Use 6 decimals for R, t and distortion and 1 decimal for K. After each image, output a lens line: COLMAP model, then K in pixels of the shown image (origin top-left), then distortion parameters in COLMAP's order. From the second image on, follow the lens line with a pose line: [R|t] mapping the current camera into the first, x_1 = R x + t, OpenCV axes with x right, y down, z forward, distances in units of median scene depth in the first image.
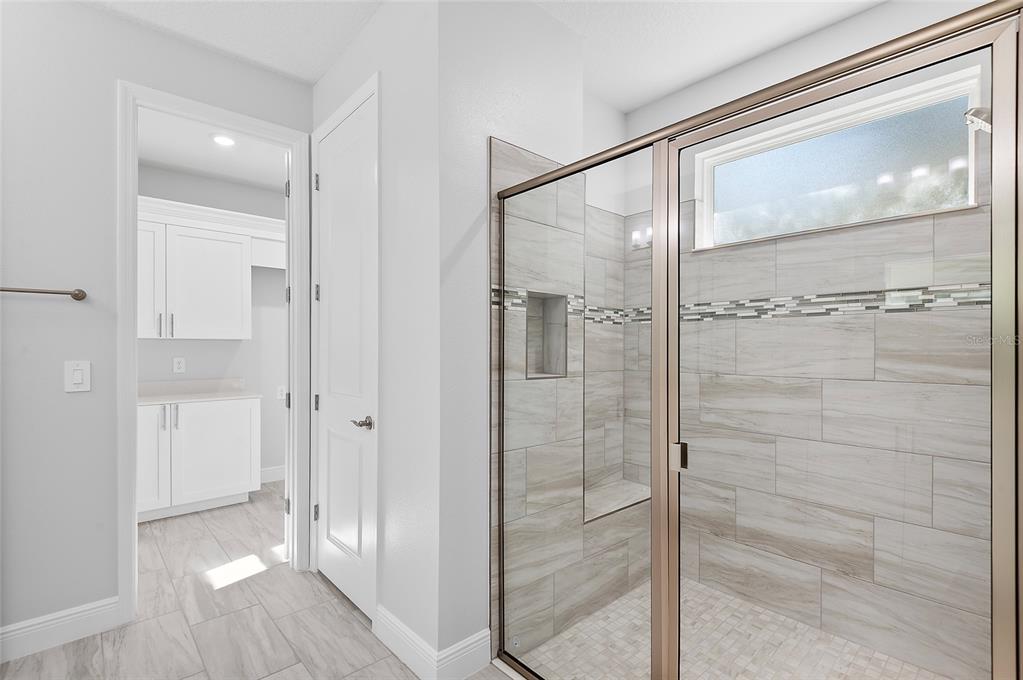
lens RADIAL K [[468.0, 0, 509.4], [0, 468.0, 350.1], [0, 0, 1]] dist [0.026926, -0.013623]
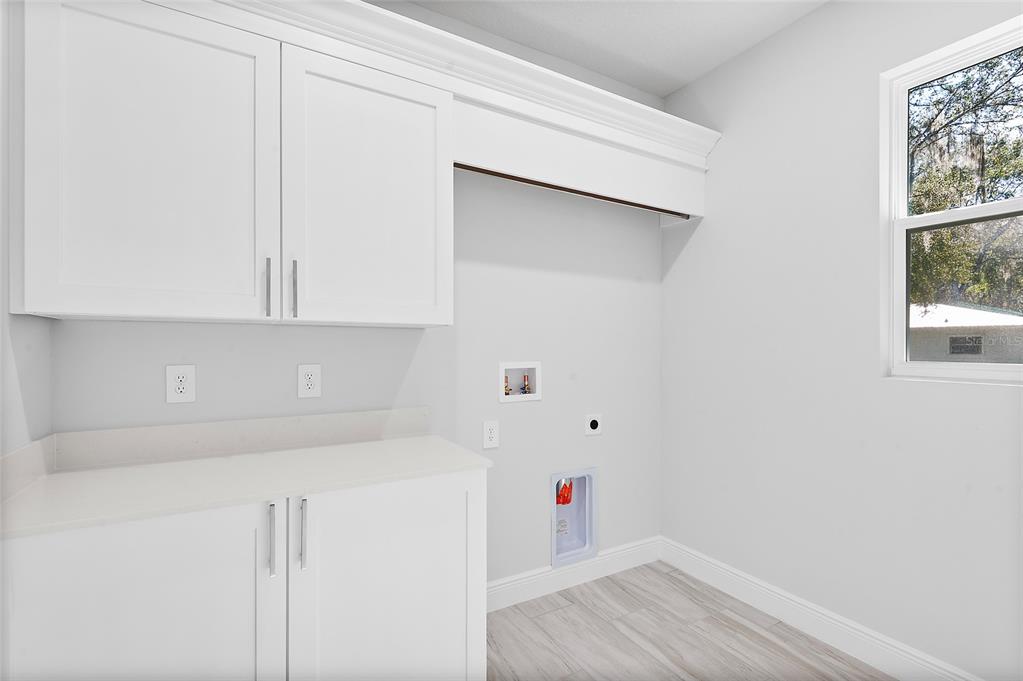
lens RADIAL K [[468.0, 0, 512.4], [0, 468.0, 341.9], [0, 0, 1]] dist [0.026926, -0.013623]
pose [[0.979730, -0.002104, -0.200309, -0.746205], [-0.000310, 0.999928, -0.012023, -0.001688], [0.200320, 0.011841, 0.979659, 1.067696]]
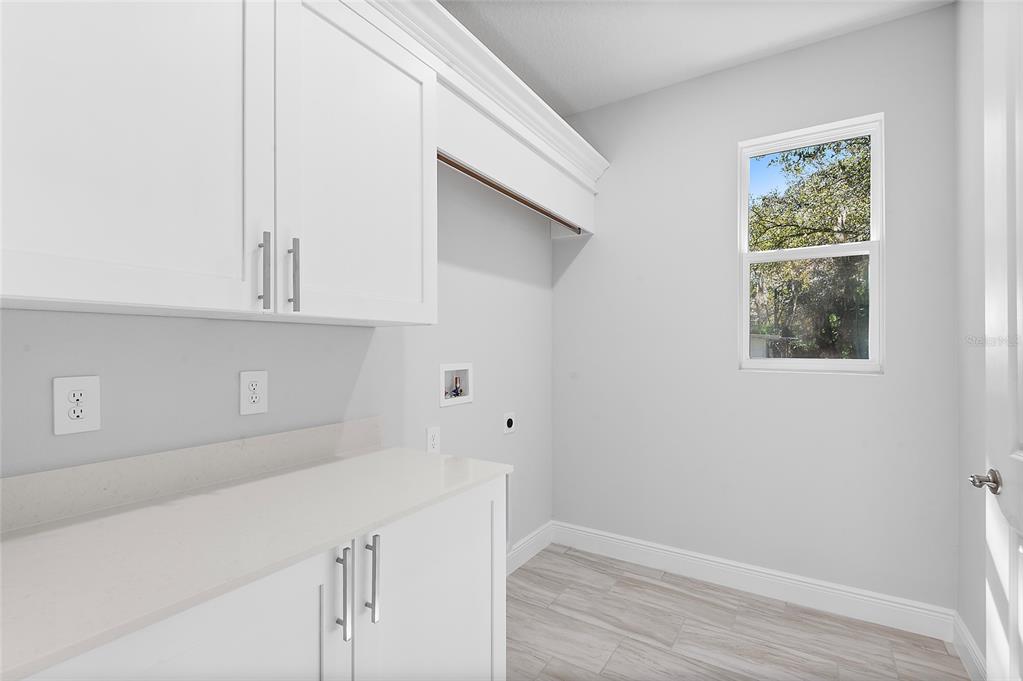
lens RADIAL K [[468.0, 0, 504.6], [0, 468.0, 342.2], [0, 0, 1]] dist [0.026926, -0.013623]
pose [[0.964151, 0.001231, 0.265352, -1.100814], [0.002067, 0.999924, -0.012149, -0.002997], [-0.265347, 0.012262, 0.964075, 1.094093]]
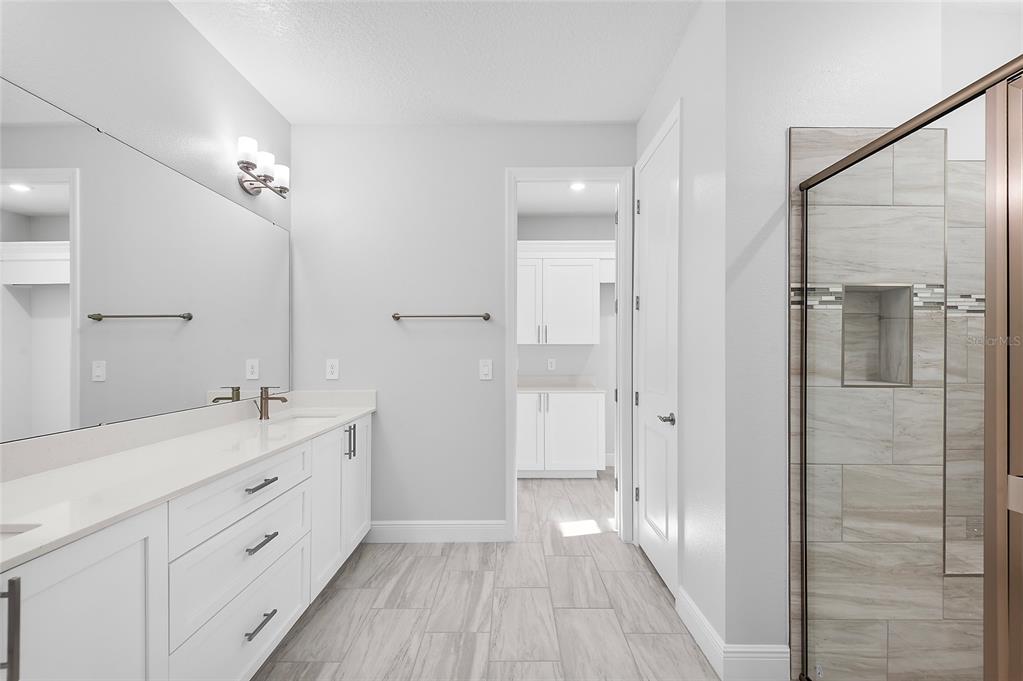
lens RADIAL K [[468.0, 0, 515.4], [0, 468.0, 354.3], [0, 0, 1]] dist [0.026926, -0.013623]
pose [[0.749839, 0.003152, -0.661612, 0.149643], [-0.001828, 0.999995, 0.002692, 0.000541], [0.661617, -0.000809, 0.749841, -0.066377]]
